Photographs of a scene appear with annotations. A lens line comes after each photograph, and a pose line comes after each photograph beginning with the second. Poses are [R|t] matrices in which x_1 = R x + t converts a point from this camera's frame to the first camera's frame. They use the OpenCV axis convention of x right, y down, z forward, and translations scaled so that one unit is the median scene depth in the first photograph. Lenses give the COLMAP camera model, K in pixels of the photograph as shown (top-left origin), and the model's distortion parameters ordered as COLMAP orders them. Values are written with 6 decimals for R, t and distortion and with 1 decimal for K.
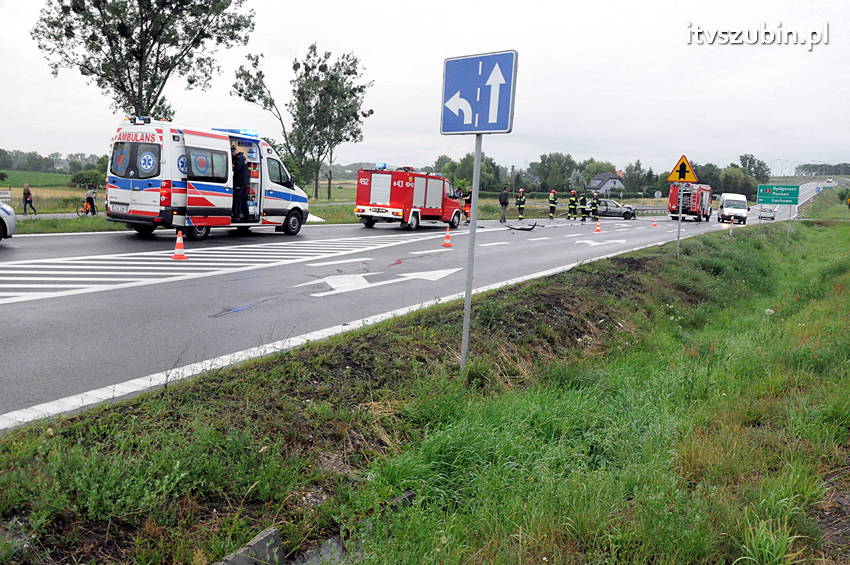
lens RADIAL K [[705.0, 0, 425.9], [0, 705.0, 286.1], [0, 0, 1]] dist [-0.126934, 0.157553]
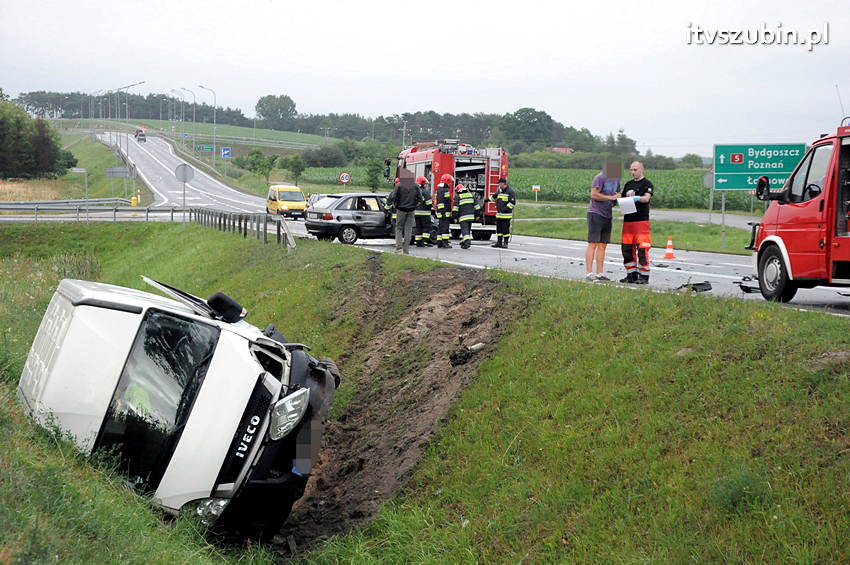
lens RADIAL K [[1714.0, 0, 423.3], [0, 1714.0, 276.6], [0, 0, 1]] dist [0.447746, 0.000000]
pose [[0.737208, -0.058769, 0.673105, -0.273365], [0.105034, 0.994067, -0.028244, -0.042262], [-0.667452, 0.091521, 0.739008, 0.260330]]
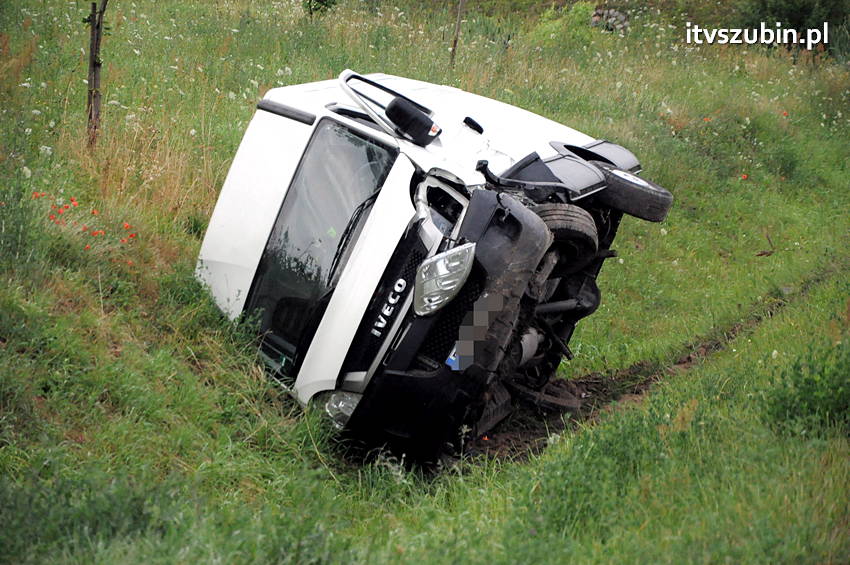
lens RADIAL K [[3786.7, 0, 423.9], [0, 3786.7, 282.7], [0, 0, 1]] dist [1.433250, 0.000000]
pose [[0.959851, -0.037758, 0.277959, -0.226477], [0.042494, 0.999036, -0.011031, -0.027008], [-0.277275, 0.022400, 0.960530, 0.097780]]
